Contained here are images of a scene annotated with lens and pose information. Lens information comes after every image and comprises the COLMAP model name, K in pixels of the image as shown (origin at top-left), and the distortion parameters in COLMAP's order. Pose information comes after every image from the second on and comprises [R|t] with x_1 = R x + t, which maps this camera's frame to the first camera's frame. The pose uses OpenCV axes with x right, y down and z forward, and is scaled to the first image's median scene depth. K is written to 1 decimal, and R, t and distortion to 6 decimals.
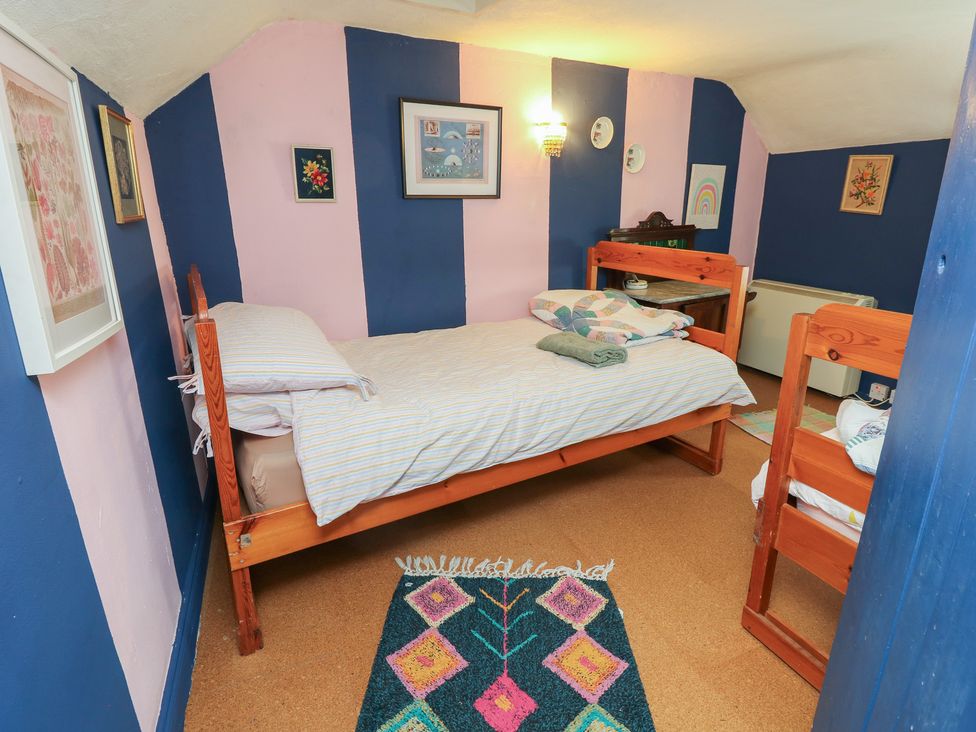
lens RADIAL K [[532.2, 0, 484.5], [0, 532.2, 360.0], [0, 0, 1]] dist [0.002887, -0.014758]
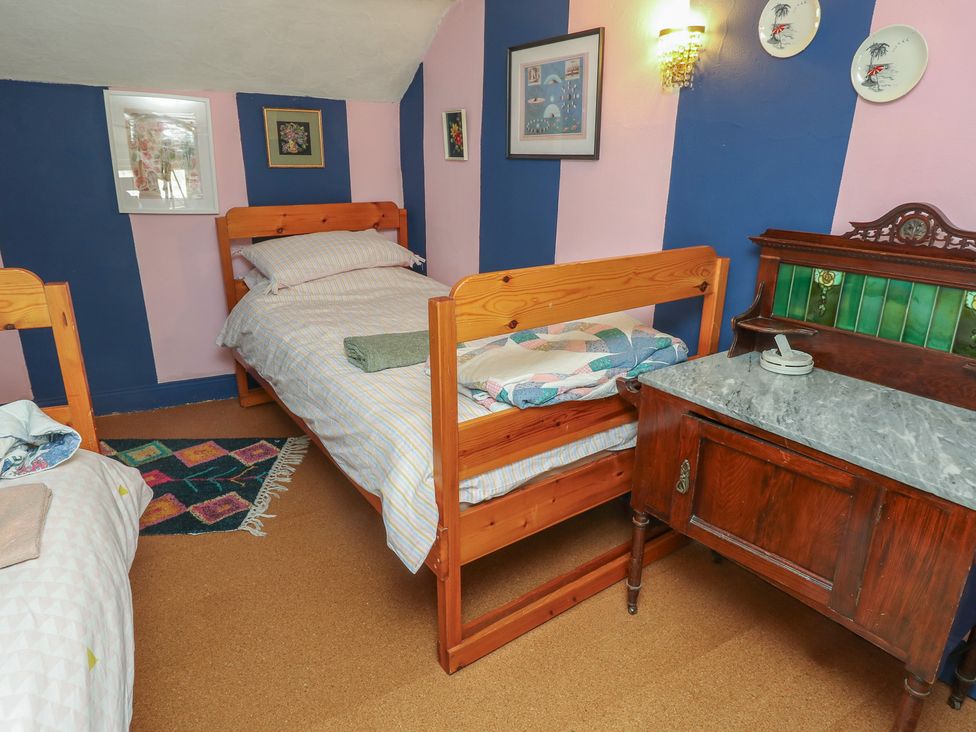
lens RADIAL K [[592.3, 0, 489.6], [0, 592.3, 364.5], [0, 0, 1]] dist [-0.003867, -0.002340]
pose [[0.098227, 0.330063, -0.938834, 0.915379], [-0.305720, 0.907785, 0.287161, -0.258124], [0.947041, 0.258813, 0.190076, 0.849227]]
